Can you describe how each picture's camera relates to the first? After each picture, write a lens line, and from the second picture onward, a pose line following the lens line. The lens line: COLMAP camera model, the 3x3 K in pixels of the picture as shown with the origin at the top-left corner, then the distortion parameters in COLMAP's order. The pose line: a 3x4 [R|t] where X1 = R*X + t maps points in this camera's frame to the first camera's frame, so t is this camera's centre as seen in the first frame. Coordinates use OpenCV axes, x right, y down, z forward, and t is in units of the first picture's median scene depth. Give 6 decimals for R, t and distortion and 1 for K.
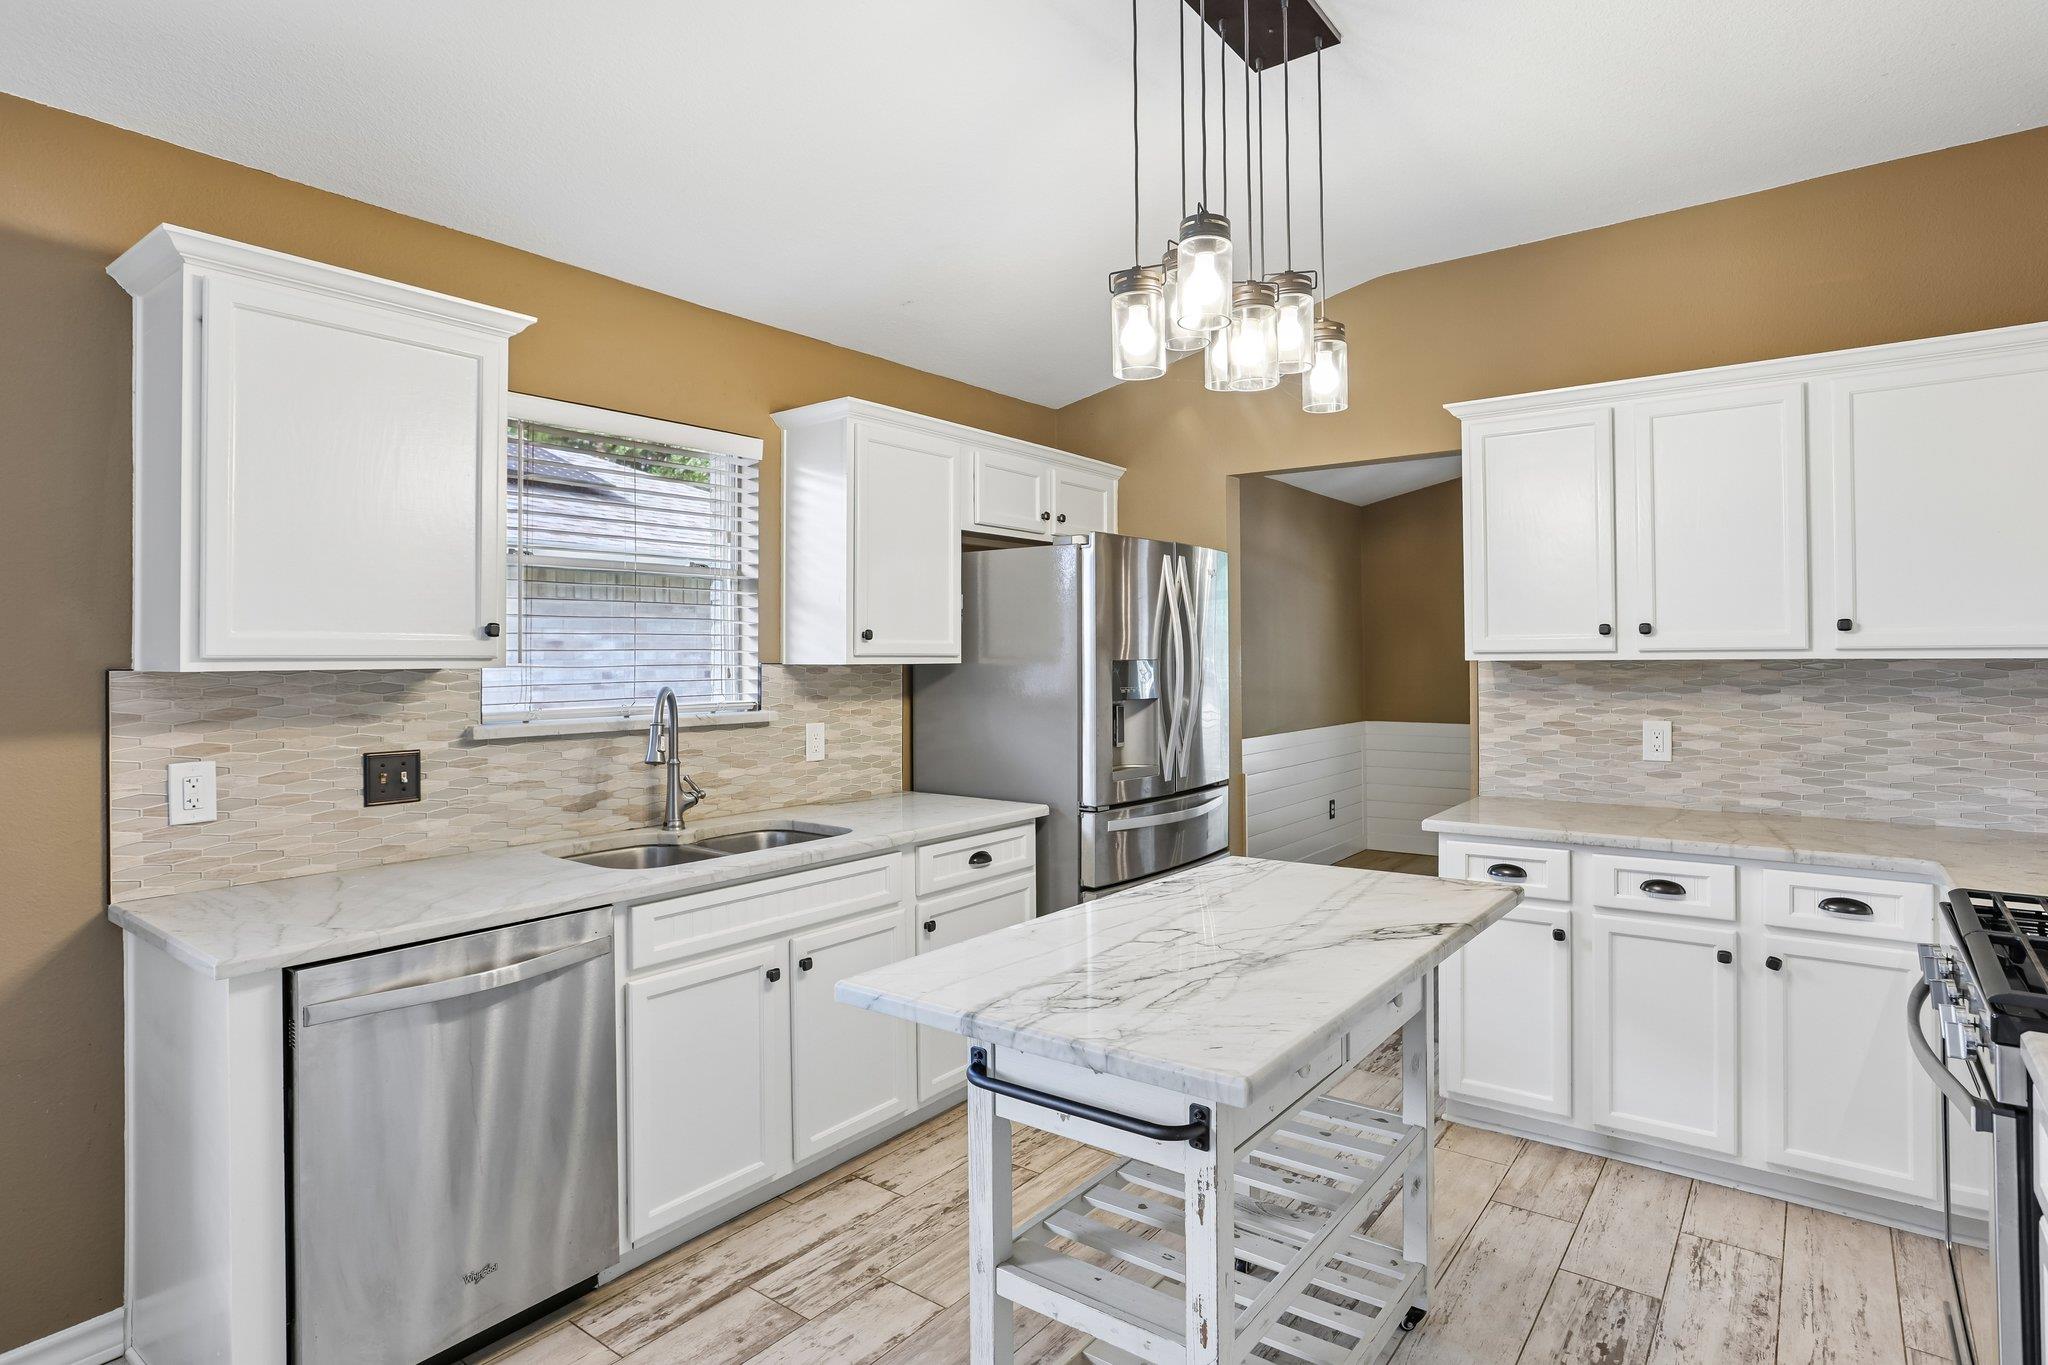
lens RADIAL K [[1123.1, 0, 1003.4], [0, 1123.1, 662.4], [0, 0, 1]] dist [-0.002138, 0.000552]
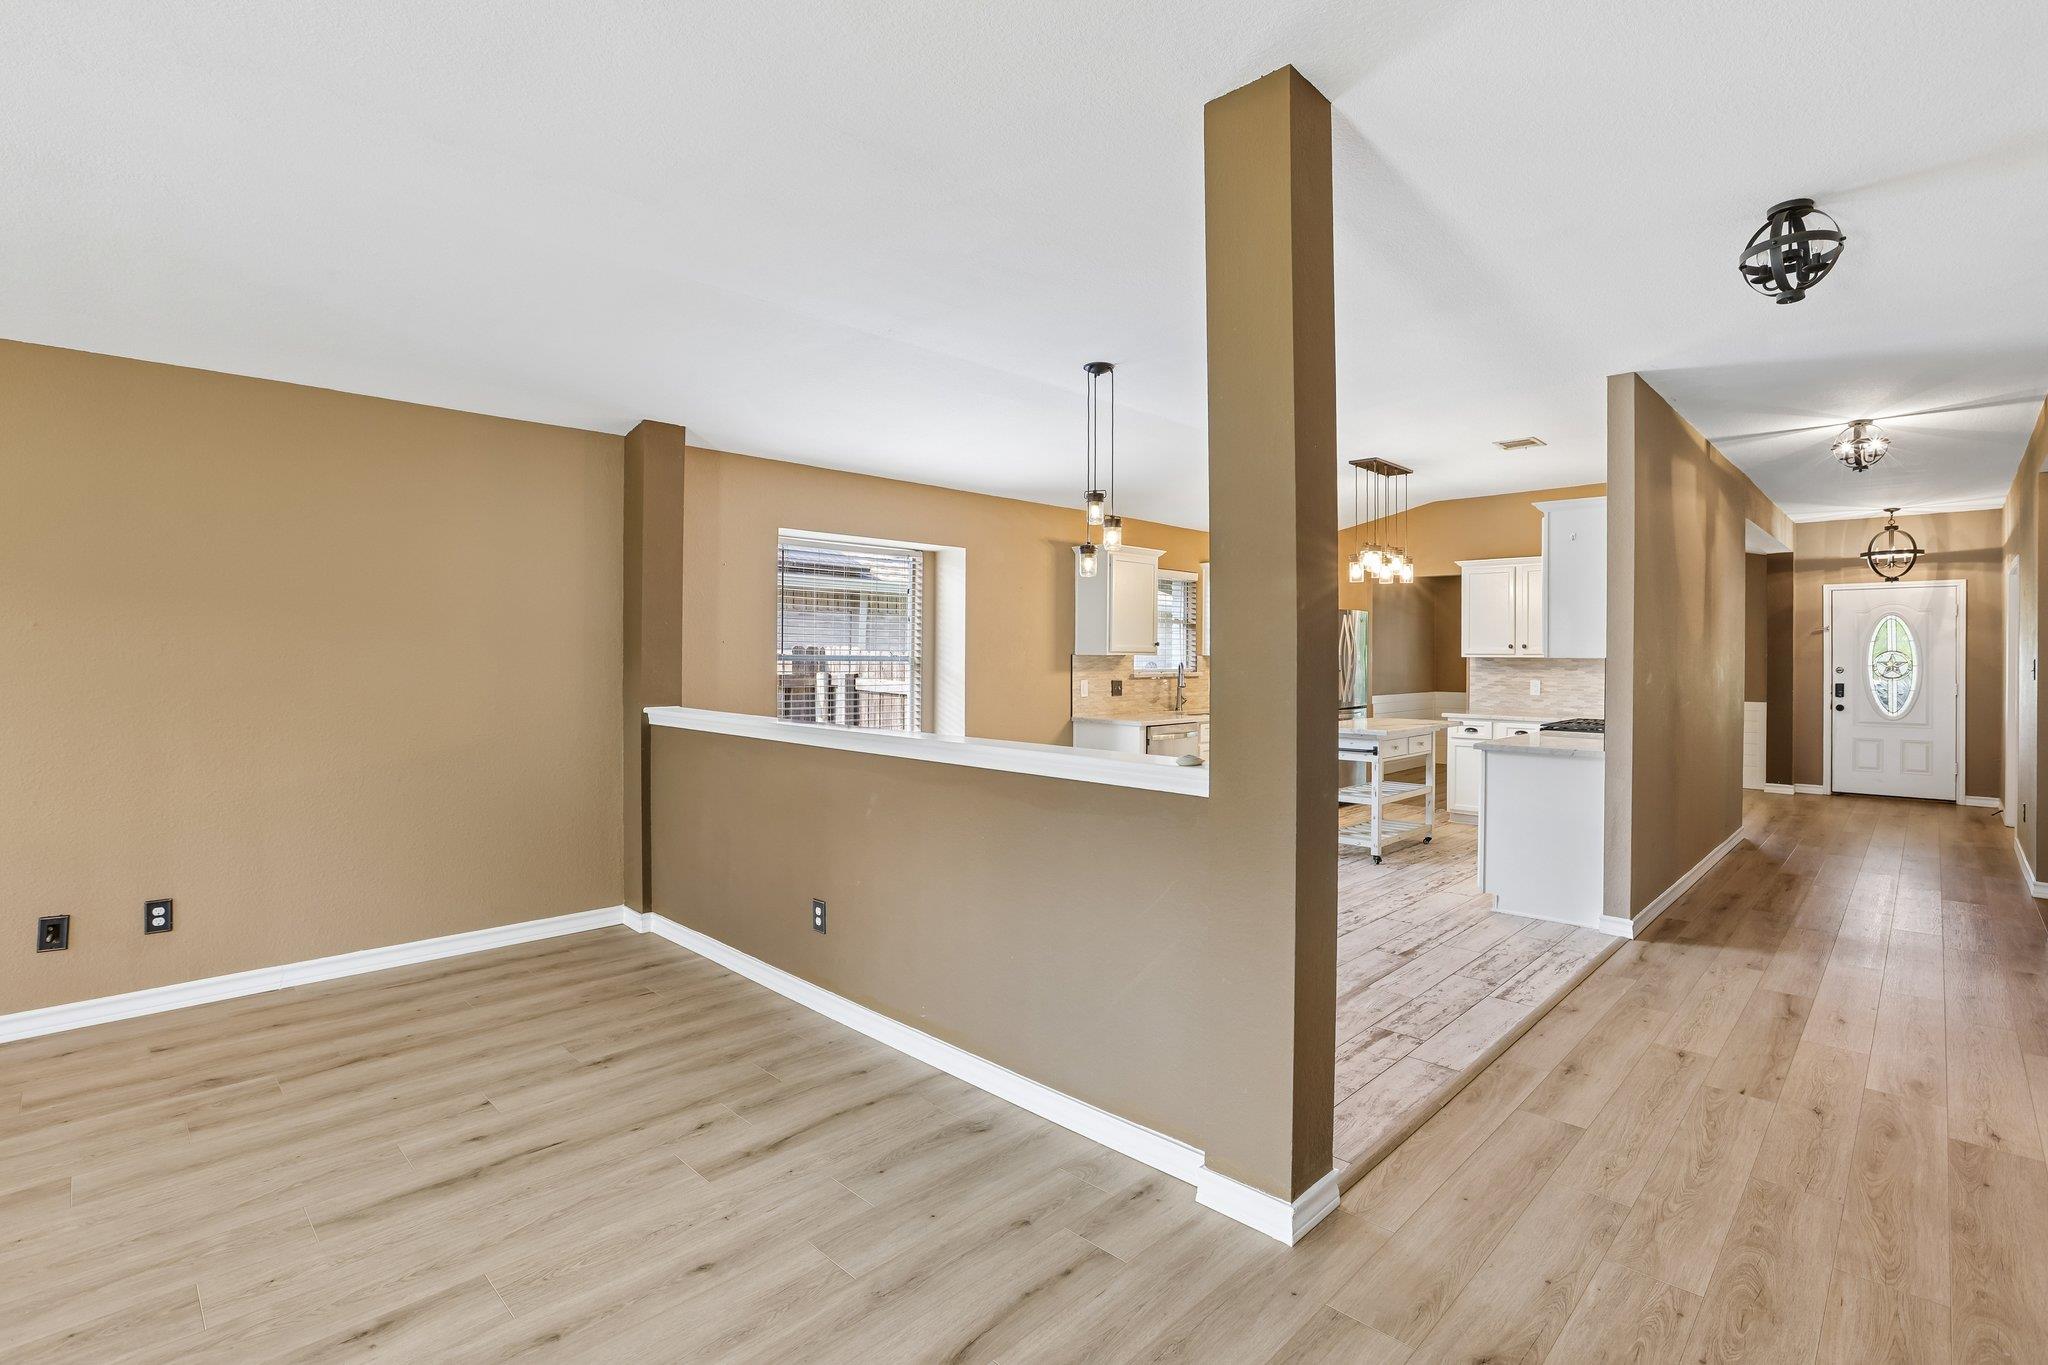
lens RADIAL K [[939.5, 0, 986.0], [0, 939.5, 667.7], [0, 0, 1]] dist [-0.040764, 0.010591]
pose [[0.988182, 0.011915, -0.152820, -0.422888], [-0.010325, 0.999884, 0.011194, 0.012251], [0.152936, -0.009484, 0.988191, -1.561146]]
